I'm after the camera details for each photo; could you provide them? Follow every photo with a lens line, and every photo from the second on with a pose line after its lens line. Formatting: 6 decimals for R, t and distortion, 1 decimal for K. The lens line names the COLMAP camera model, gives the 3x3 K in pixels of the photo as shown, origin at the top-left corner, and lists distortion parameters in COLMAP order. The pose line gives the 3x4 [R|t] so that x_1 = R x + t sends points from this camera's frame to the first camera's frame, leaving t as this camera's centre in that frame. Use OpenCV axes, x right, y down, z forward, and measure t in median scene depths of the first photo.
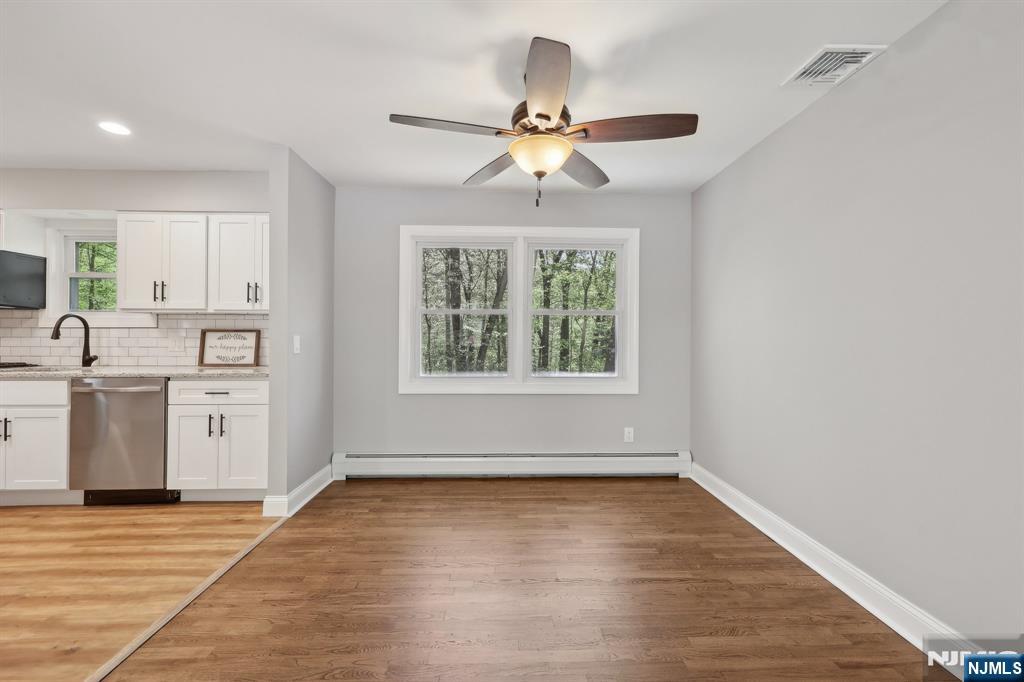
lens RADIAL K [[421.3, 0, 517.0], [0, 421.3, 331.4], [0, 0, 1]] dist [0.001585, 0.000634]
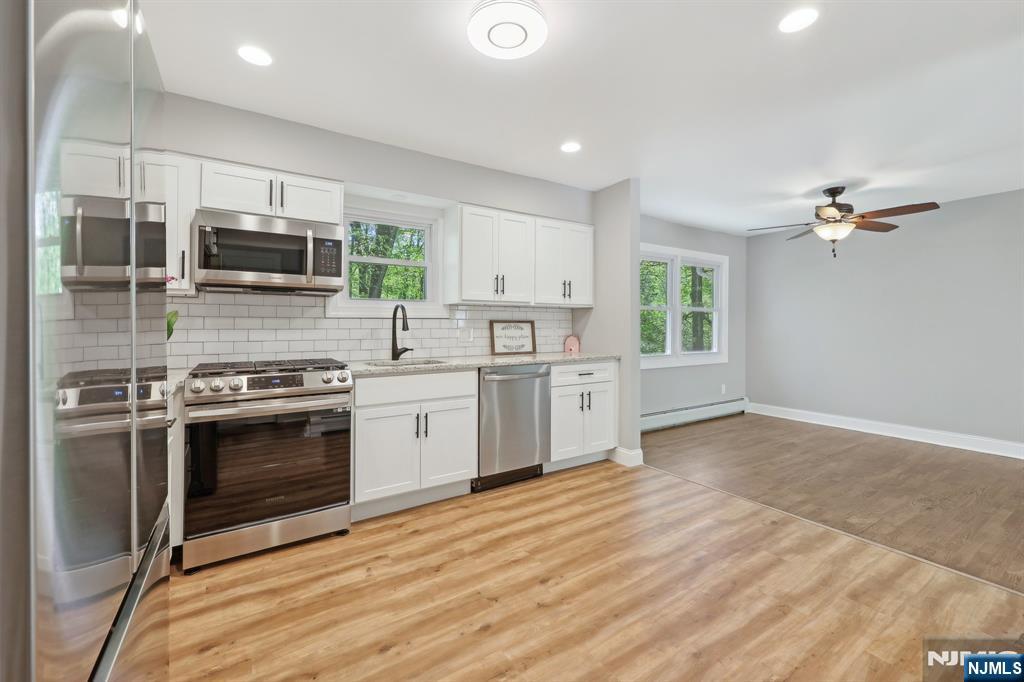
lens RADIAL K [[421.3, 0, 520.6], [0, 421.3, 324.4], [0, 0, 1]] dist [0.001585, 0.000634]
pose [[0.854151, -0.001272, 0.520024, -1.252392], [-0.002001, 0.999982, 0.005734, -0.001055], [-0.520021, -0.005939, 0.854133, 0.064442]]
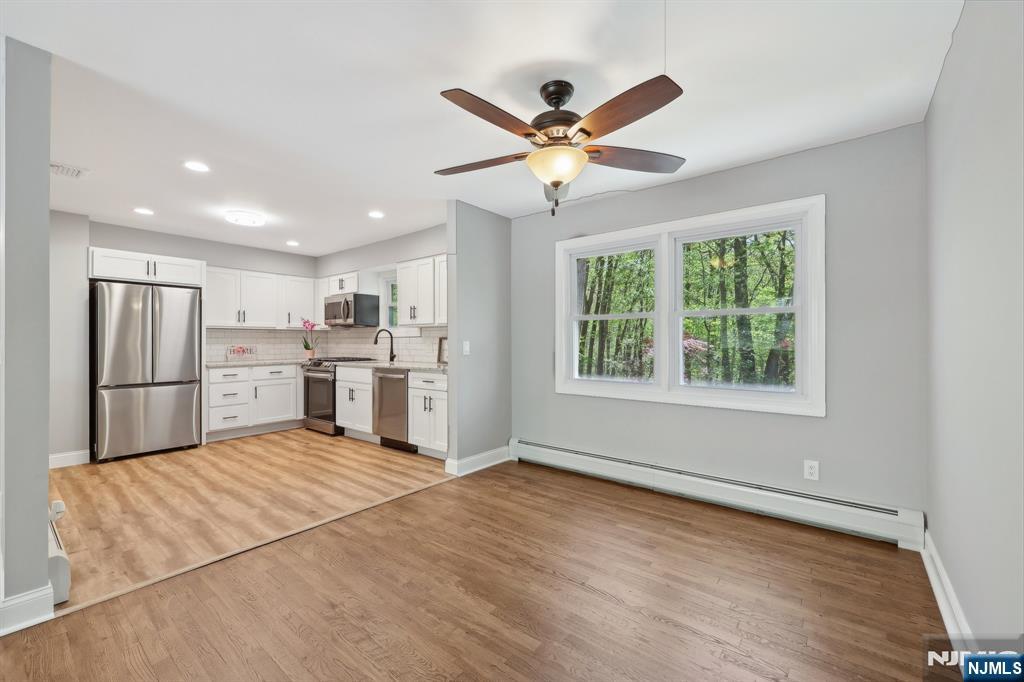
lens RADIAL K [[421.3, 0, 513.1], [0, 421.3, 340.5], [0, 0, 1]] dist [0.001585, 0.000634]
pose [[0.758048, -0.006494, -0.652167, 0.377214], [0.010756, 0.999939, 0.002545, 0.004711], [0.652111, -0.008944, 0.758071, 0.082960]]
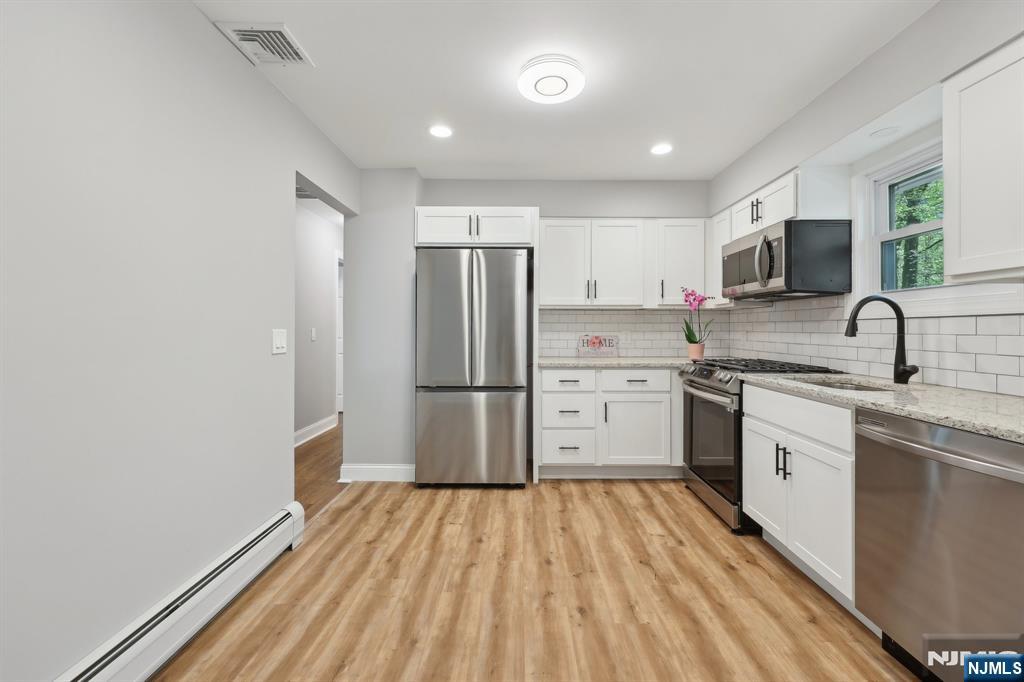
lens RADIAL K [[421.3, 0, 518.4], [0, 421.3, 326.3], [0, 0, 1]] dist [0.001585, 0.000634]
pose [[-0.038284, -0.008540, -0.999230, -0.400278], [0.007064, 0.999936, -0.008816, 0.004854], [0.999242, -0.007396, -0.038221, 0.480401]]
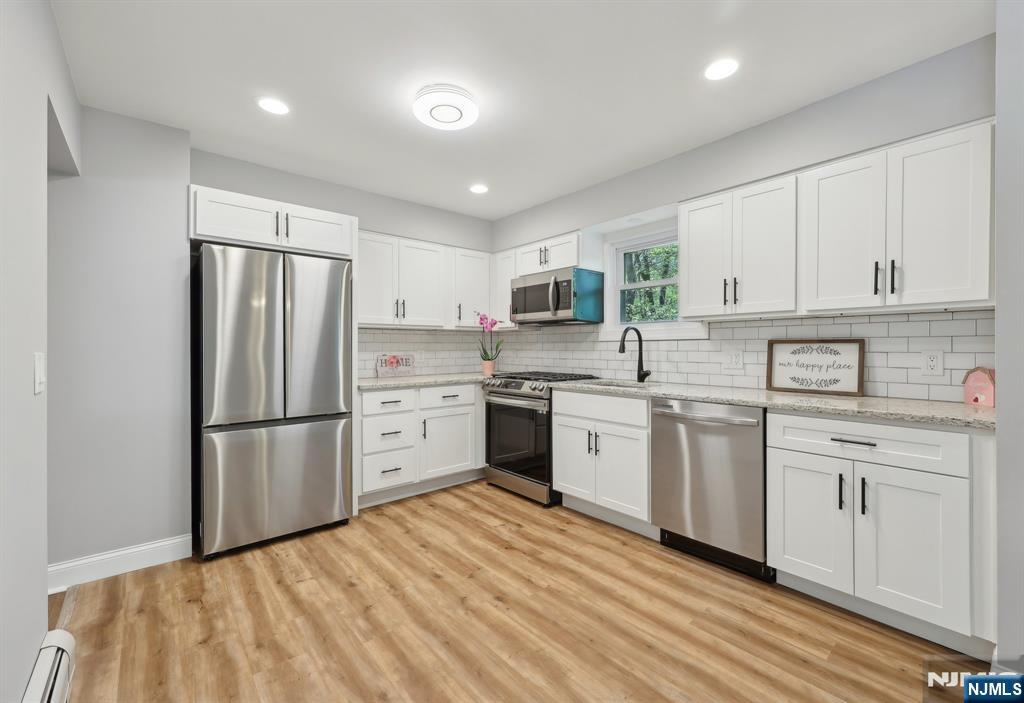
lens RADIAL K [[429.9, 0, 514.6], [0, 429.9, 347.4], [0, 0, 1]] dist [-0.001199, 0.001462]
pose [[0.625232, -0.003728, -0.780430, -0.444592], [0.011536, 0.999923, 0.004465, -0.000906], [0.780354, -0.011795, 0.625227, 0.182413]]
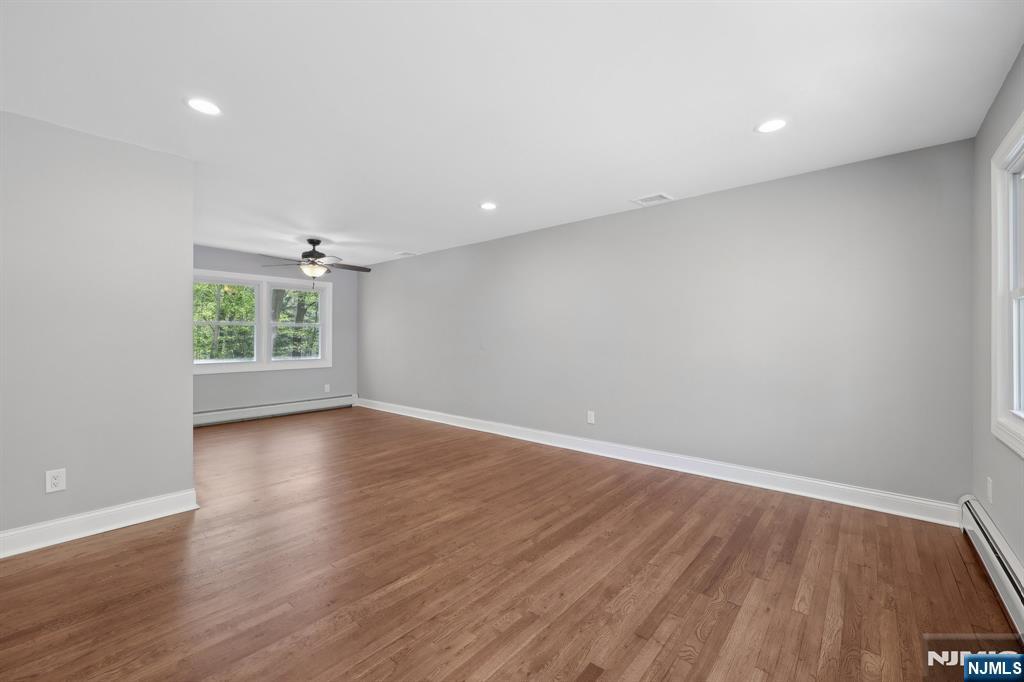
lens RADIAL K [[421.3, 0, 515.2], [0, 421.3, 340.0], [0, 0, 1]] dist [0.001585, 0.000634]
pose [[0.676539, -0.012604, 0.736299, -0.613699], [-0.003570, 0.999786, 0.020395, -0.021899], [-0.736398, -0.016427, 0.676349, -1.014846]]
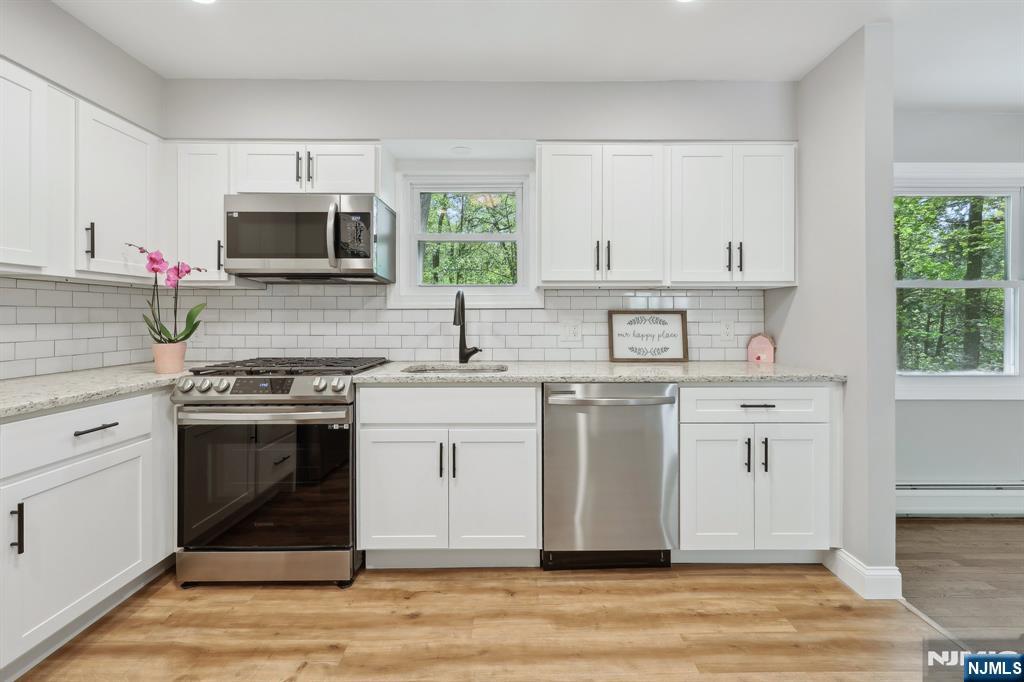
lens RADIAL K [[421.3, 0, 522.2], [0, 421.3, 322.1], [0, 0, 1]] dist [0.001585, 0.000634]
pose [[0.999670, -0.003865, -0.025399, -0.892478], [0.004196, 0.999907, 0.012966, 0.004586], [0.025346, -0.013068, 0.999593, 0.279837]]
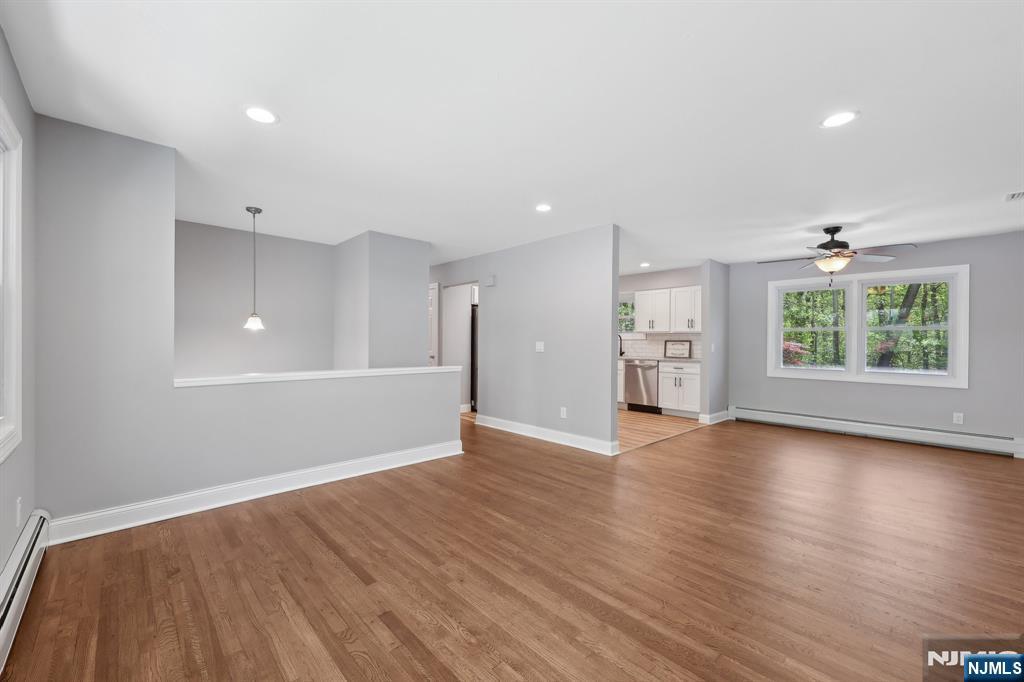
lens RADIAL K [[421.3, 0, 511.4], [0, 421.3, 342.3], [0, 0, 1]] dist [0.001585, 0.000634]
pose [[0.657387, 0.003340, -0.753546, 0.364624], [0.002925, 0.999971, 0.006984, -0.013082], [0.753547, -0.006795, 0.657358, -1.023251]]
